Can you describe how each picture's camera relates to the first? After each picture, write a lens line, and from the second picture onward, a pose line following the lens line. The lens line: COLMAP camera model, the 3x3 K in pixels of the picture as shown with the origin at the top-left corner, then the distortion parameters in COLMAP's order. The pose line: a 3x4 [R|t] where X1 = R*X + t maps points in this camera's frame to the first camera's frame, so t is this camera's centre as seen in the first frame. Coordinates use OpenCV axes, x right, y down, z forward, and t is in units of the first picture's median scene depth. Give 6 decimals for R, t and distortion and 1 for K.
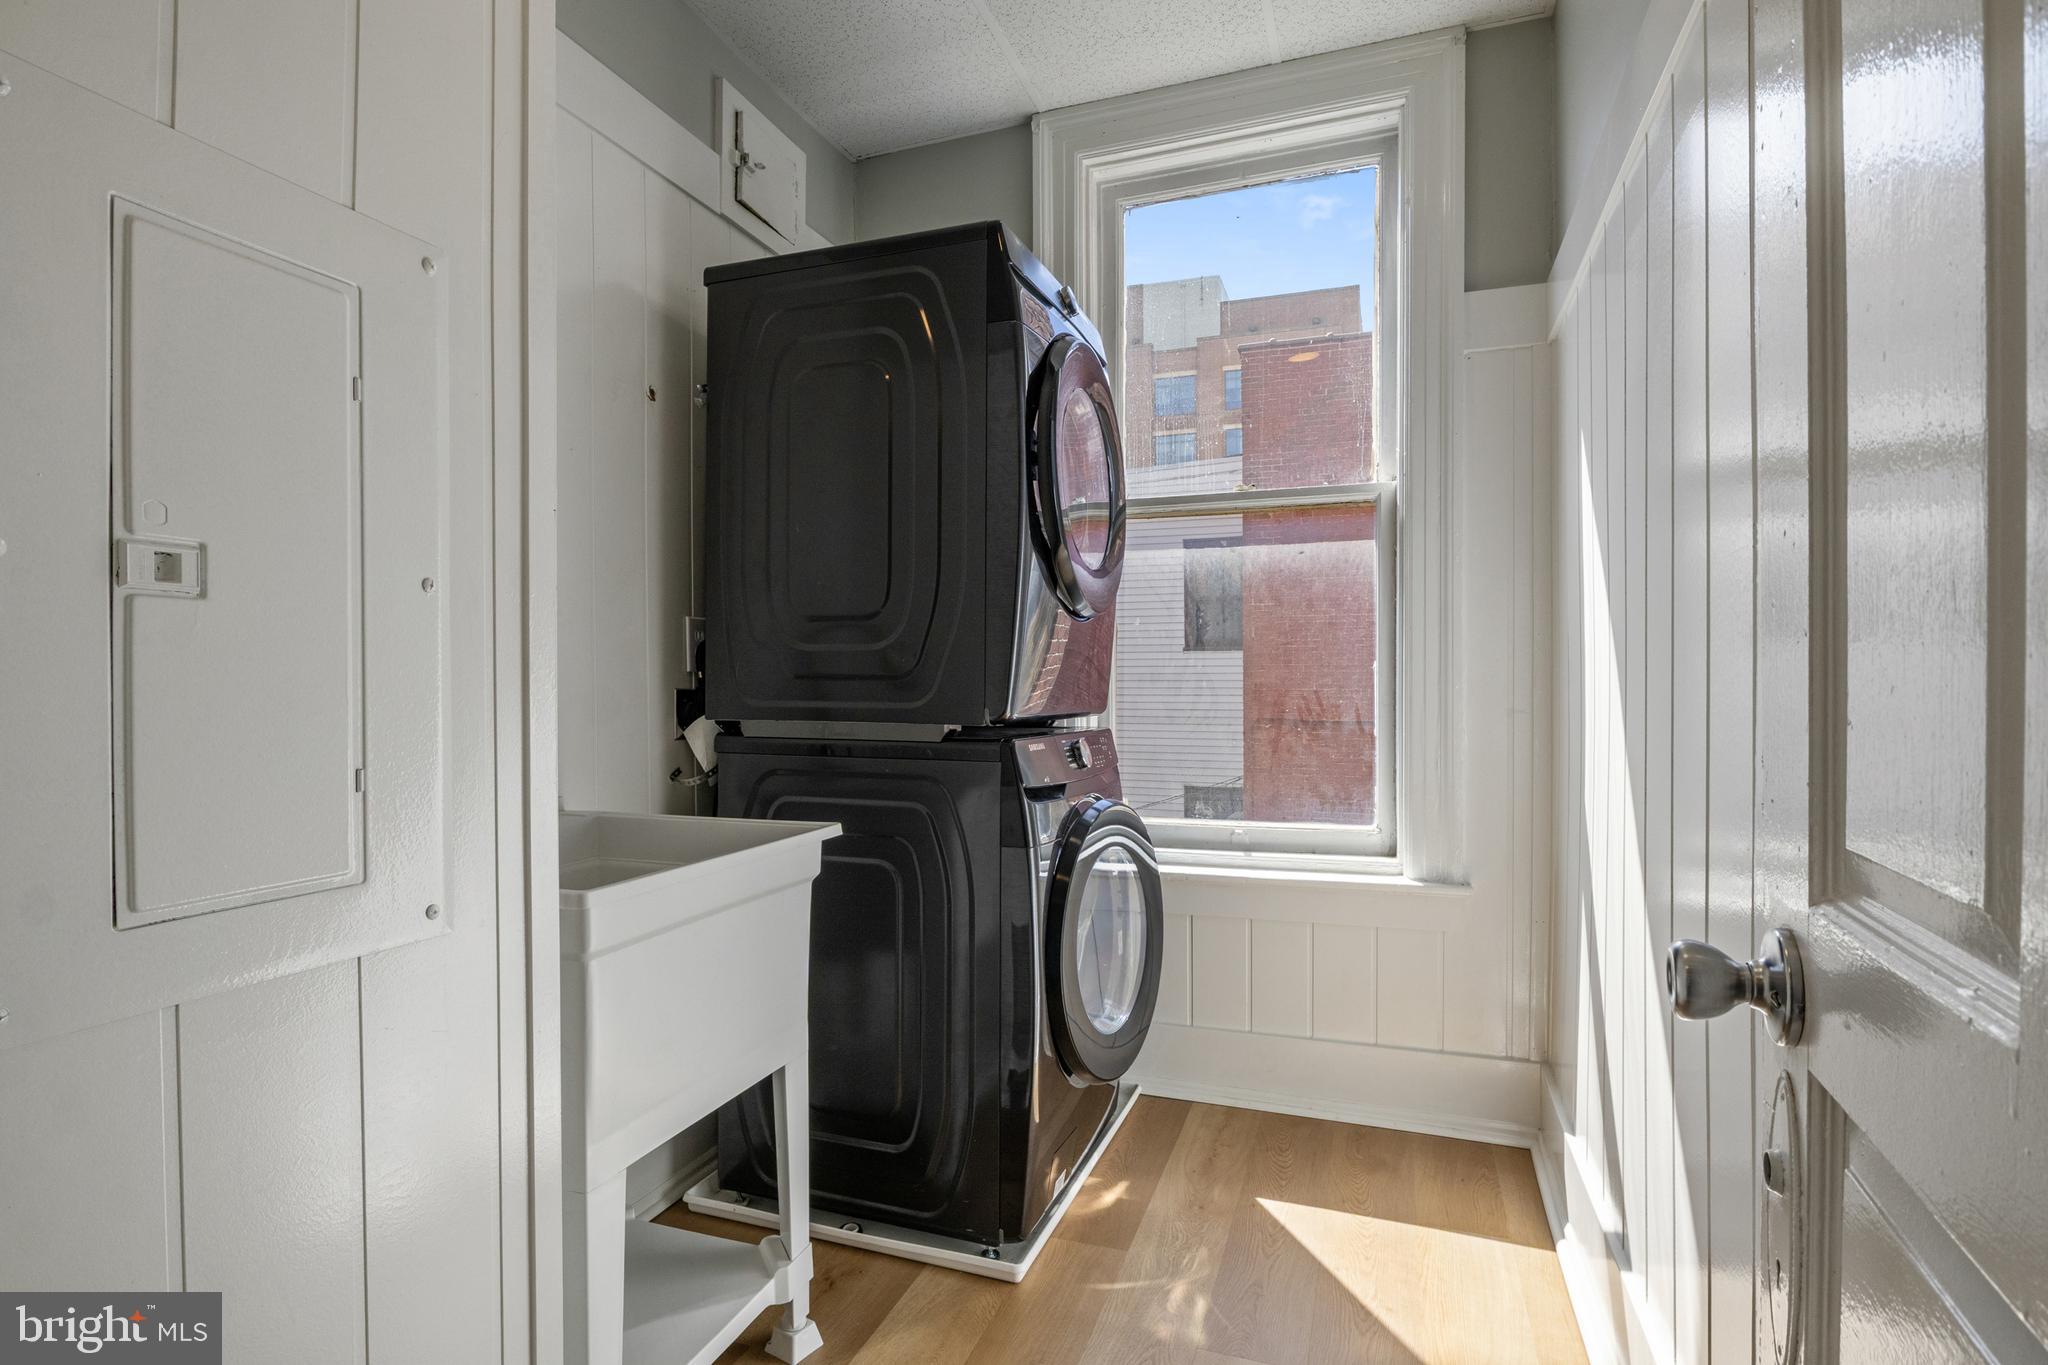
lens RADIAL K [[1025.3, 0, 1017.2], [0, 1025.3, 687.9], [0, 0, 1]] dist [-0.001036, -0.000019]
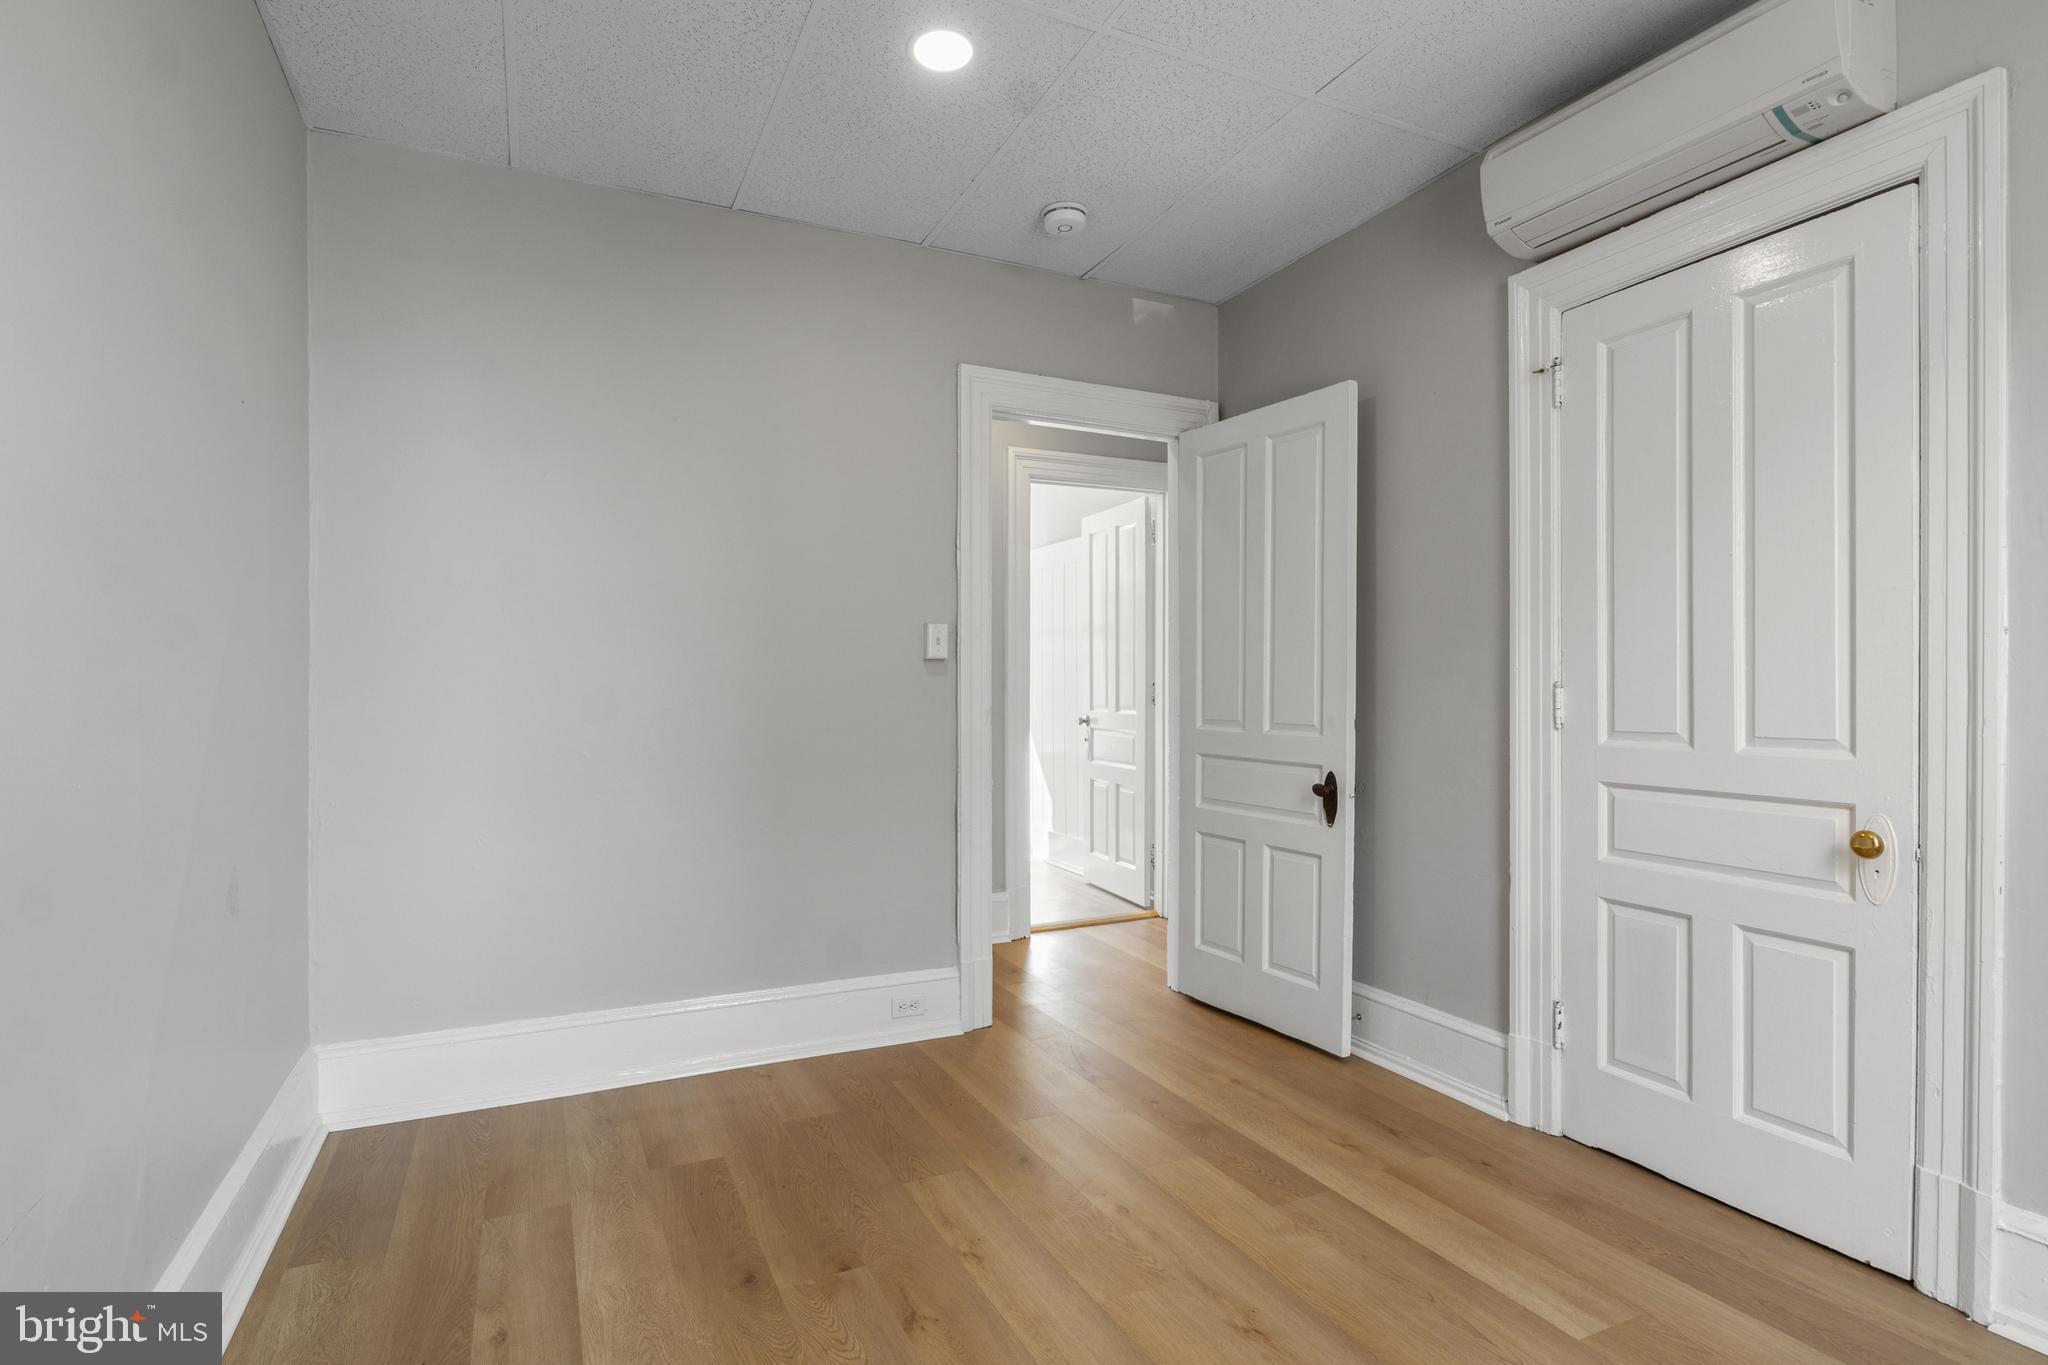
lens RADIAL K [[1025.3, 0, 1017.2], [0, 1025.3, 687.9], [0, 0, 1]] dist [-0.001036, -0.000019]
pose [[0.702053, -0.000462, 0.712125, -6.061991], [0.005686, 0.999972, -0.004957, 0.055869], [-0.712102, 0.007529, 0.702035, -4.848882]]
